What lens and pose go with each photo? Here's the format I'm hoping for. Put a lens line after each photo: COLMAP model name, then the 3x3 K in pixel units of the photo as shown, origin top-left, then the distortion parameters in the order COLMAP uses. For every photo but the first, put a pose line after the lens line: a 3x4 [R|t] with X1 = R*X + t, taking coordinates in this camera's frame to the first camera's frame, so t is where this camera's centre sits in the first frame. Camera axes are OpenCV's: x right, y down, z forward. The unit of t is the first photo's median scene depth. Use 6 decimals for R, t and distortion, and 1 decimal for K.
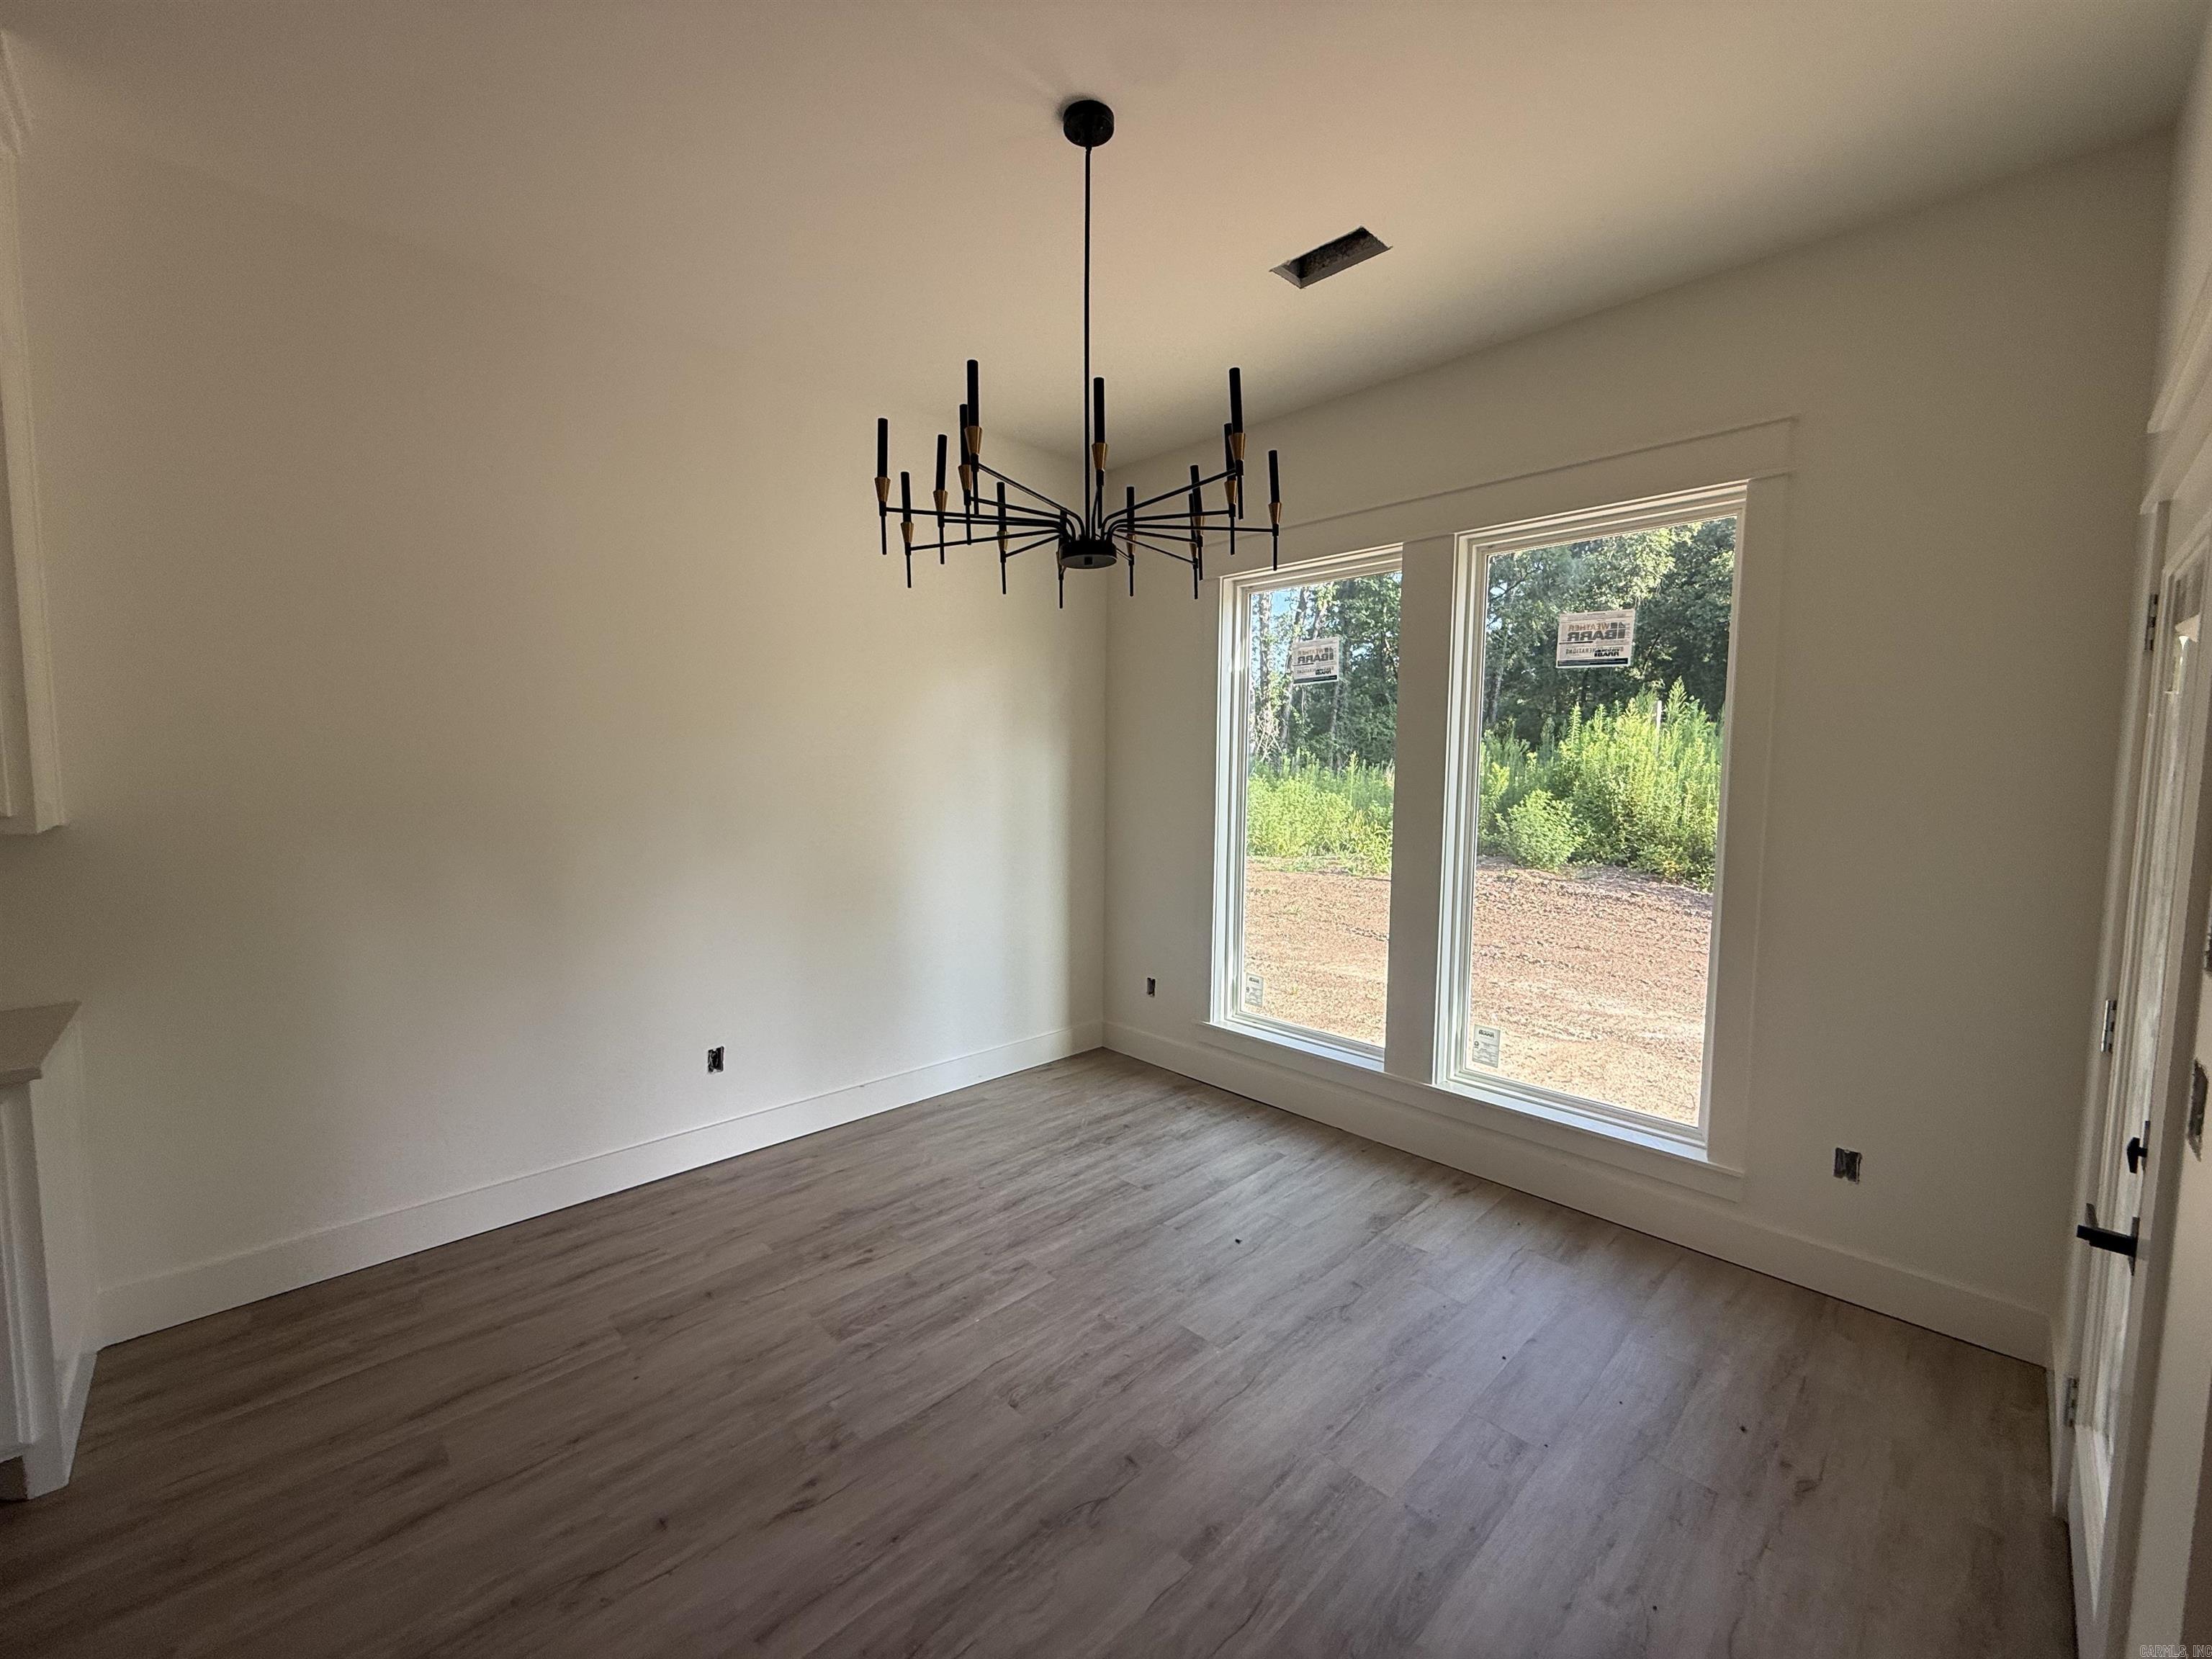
lens RADIAL K [[882.7, 0, 1100.0], [0, 882.7, 831.0], [0, 0, 1]] dist [-0.000888, 0.000033]
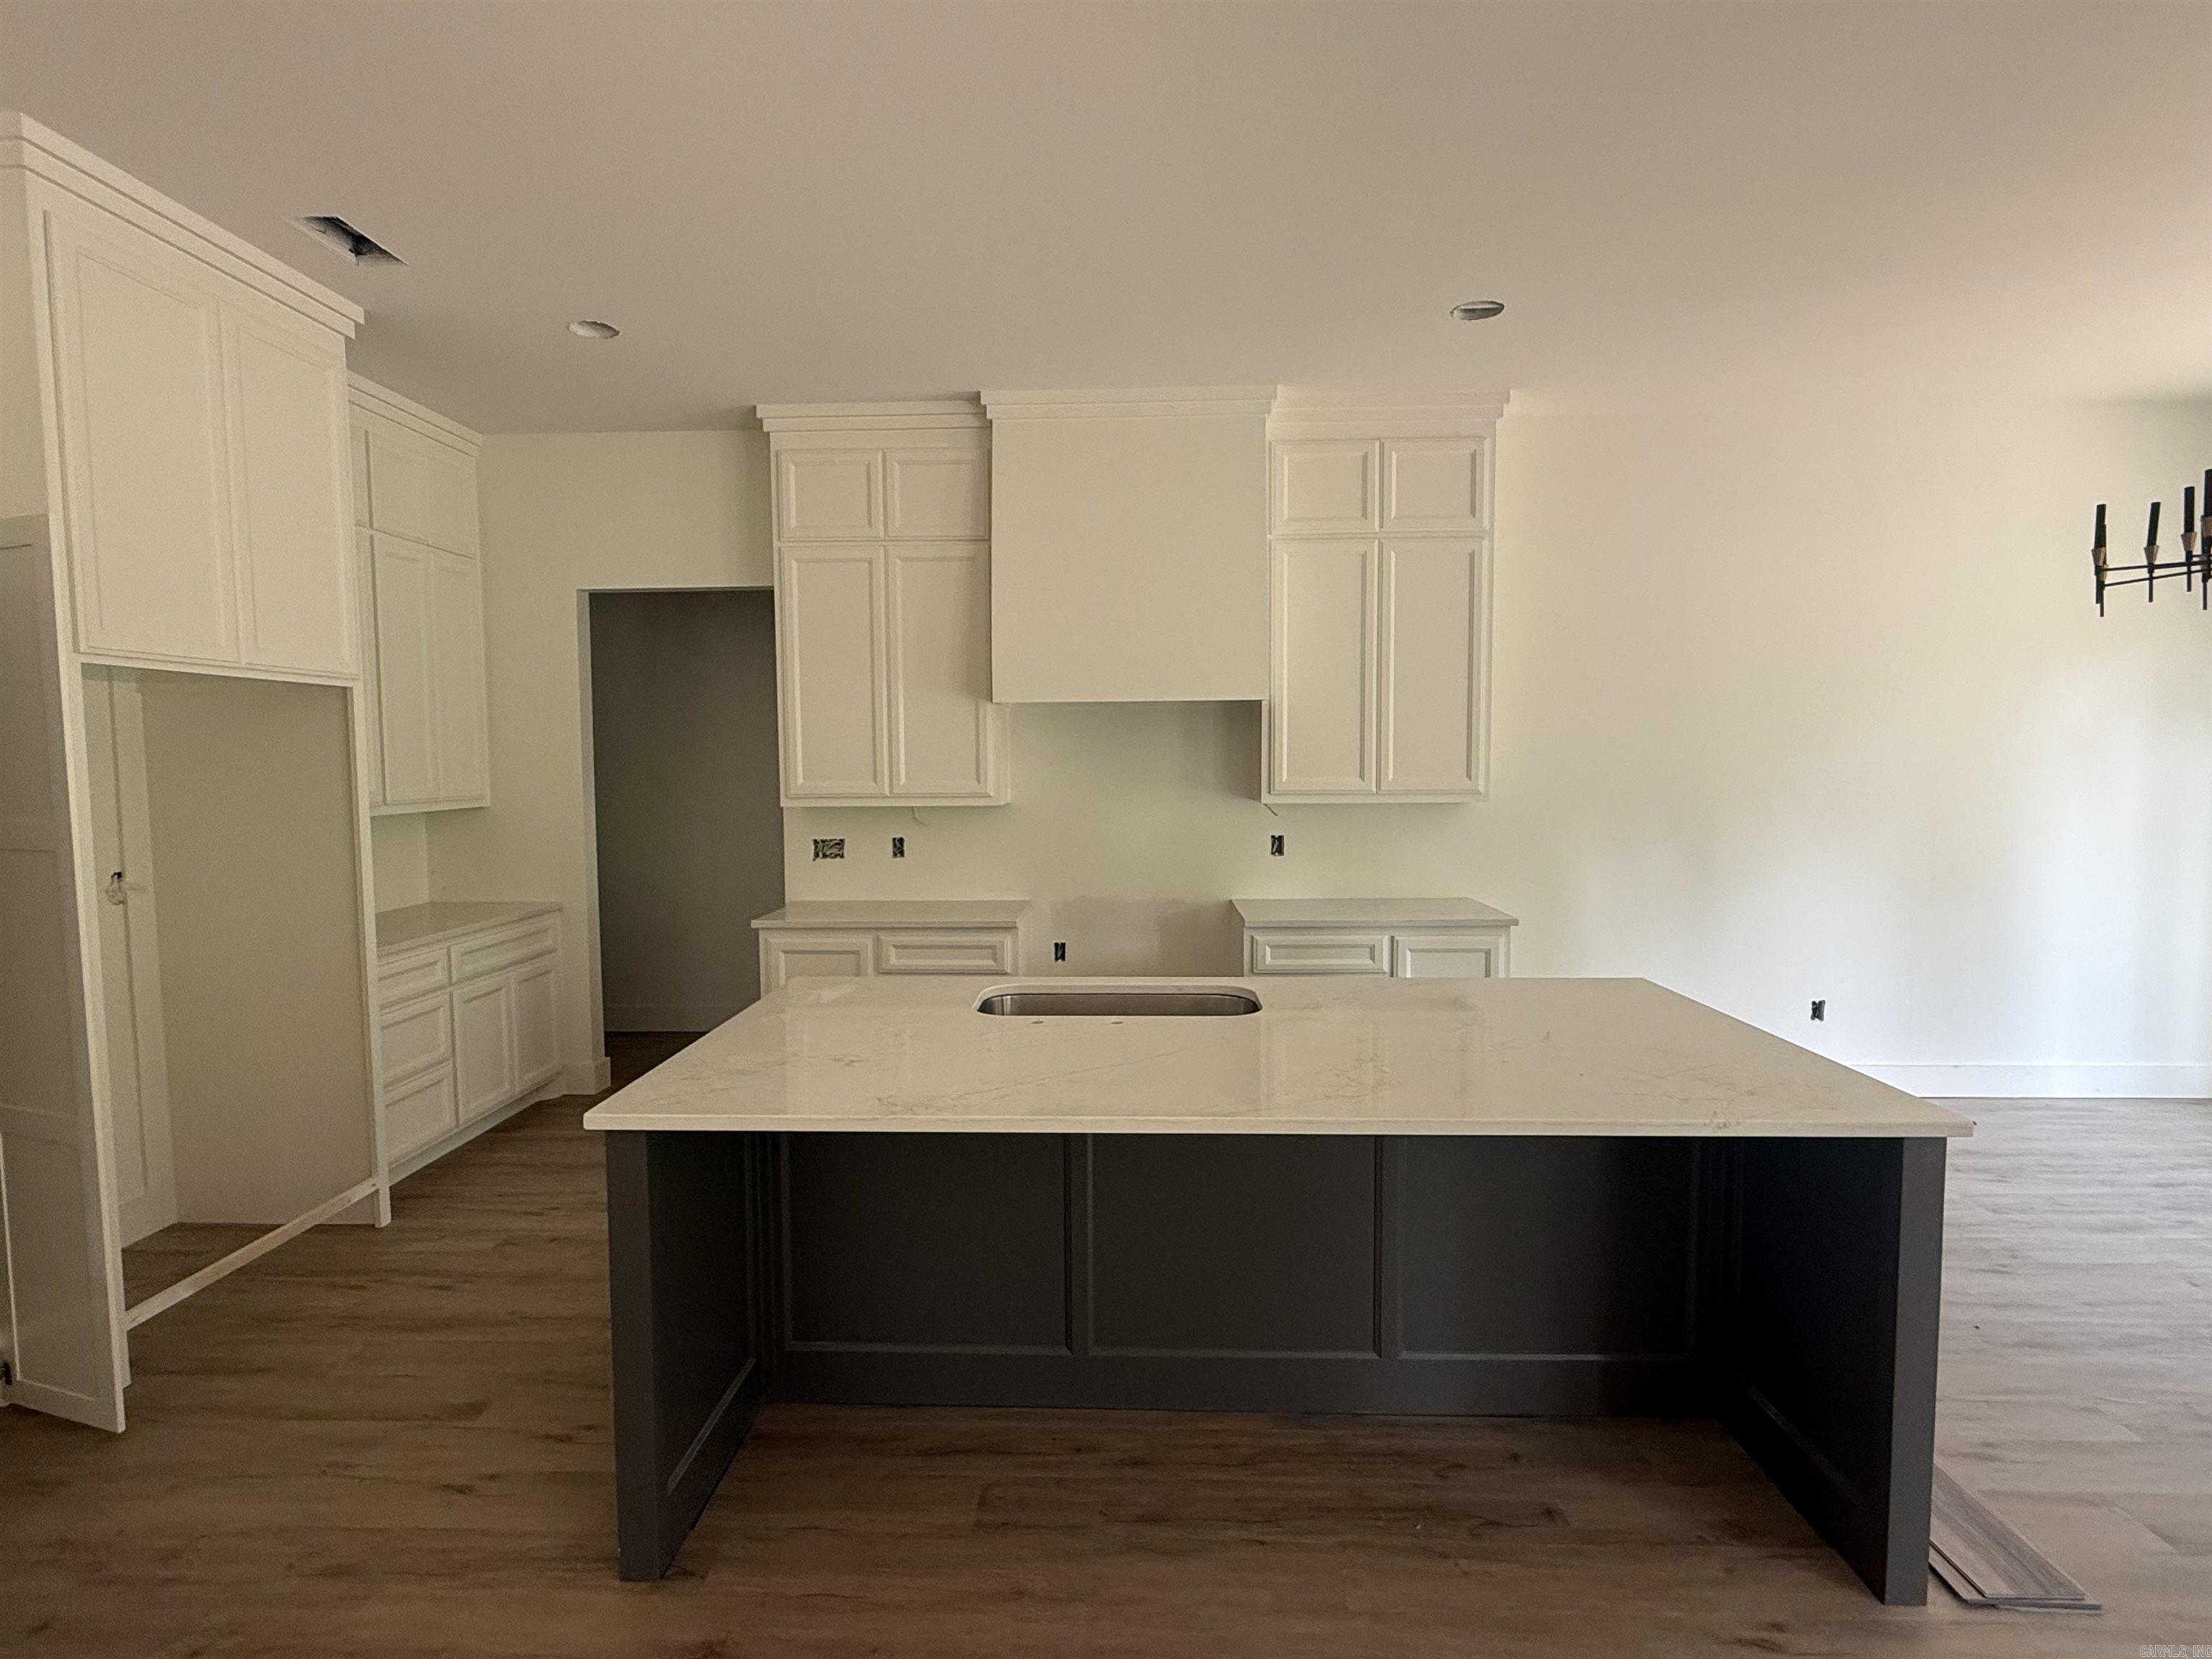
lens RADIAL K [[1104.4, 0, 1098.8], [0, 1104.4, 831.0], [0, 0, 1]] dist [-0.002326, -0.000541]
pose [[0.694738, 0.034161, -0.718451, -0.060302], [-0.041381, 0.999115, 0.007491, 0.057587], [0.718071, 0.024526, 0.695538, -0.891634]]
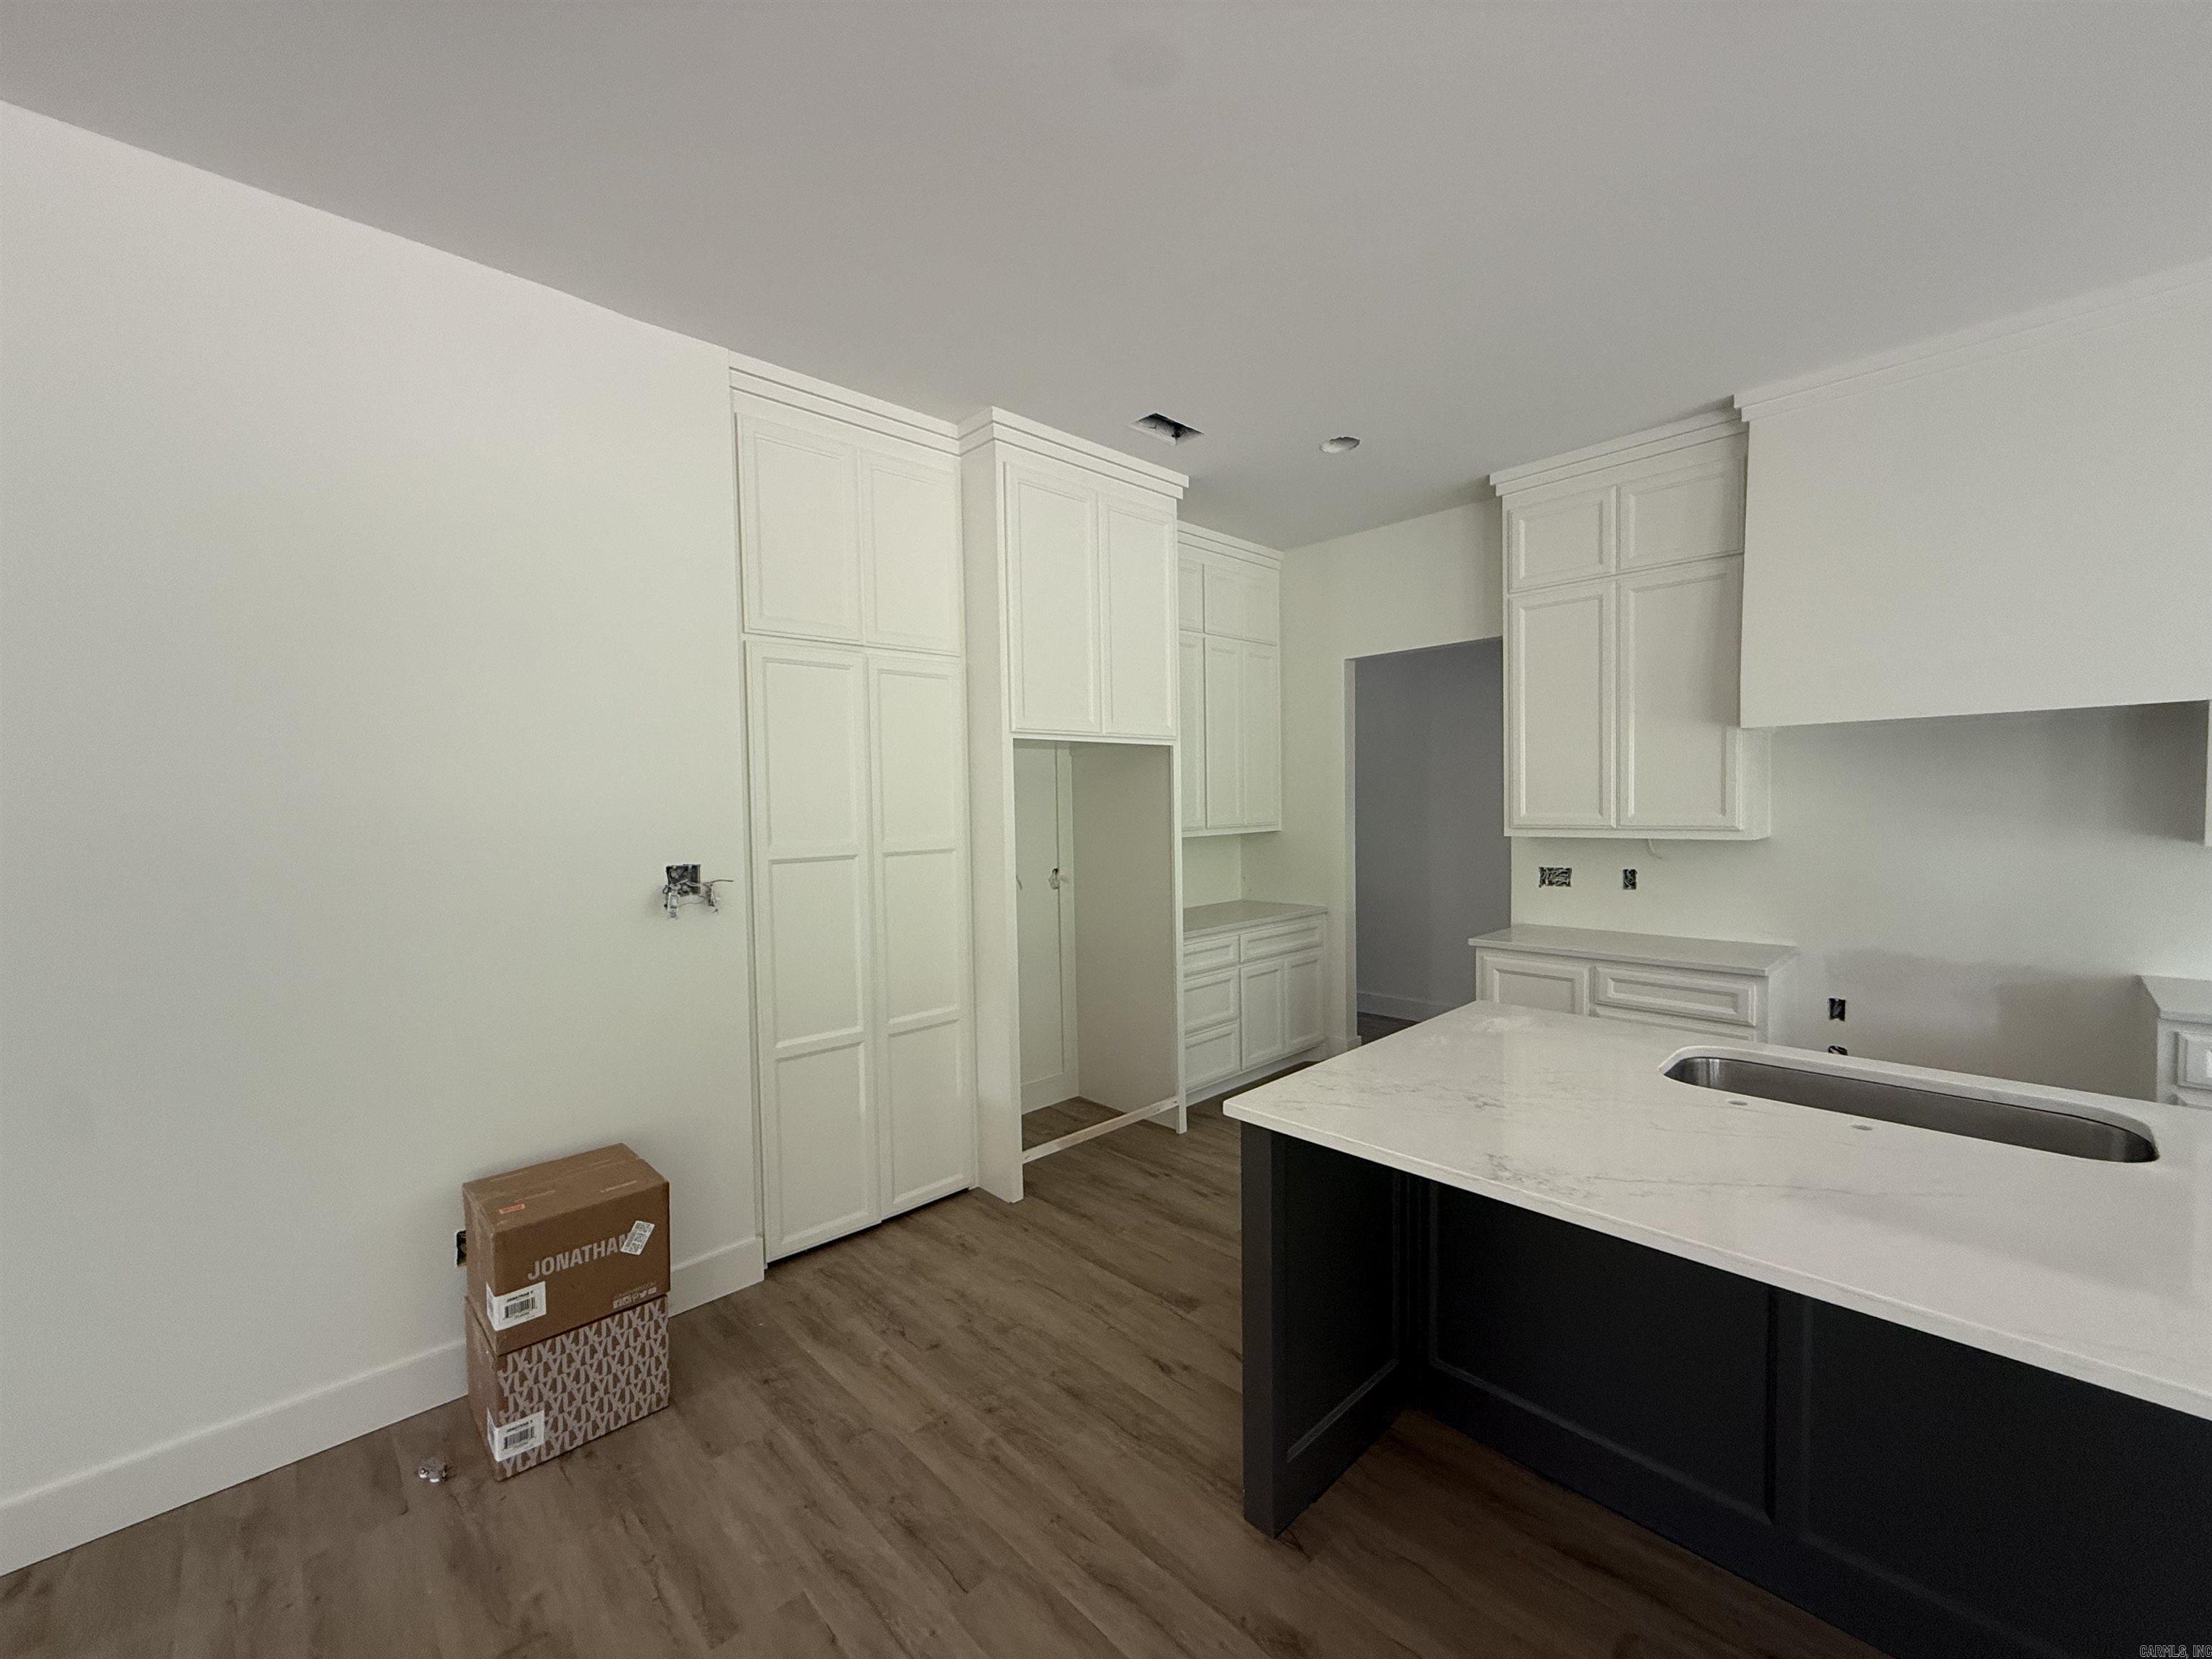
lens RADIAL K [[882.7, 0, 1100.0], [0, 882.7, 831.0], [0, 0, 1]] dist [-0.000888, 0.000033]
pose [[-0.007296, 0.026082, -0.999633, -0.137747], [-0.057530, 0.997993, 0.026459, 0.044609], [0.998317, 0.057702, -0.005781, -0.732438]]
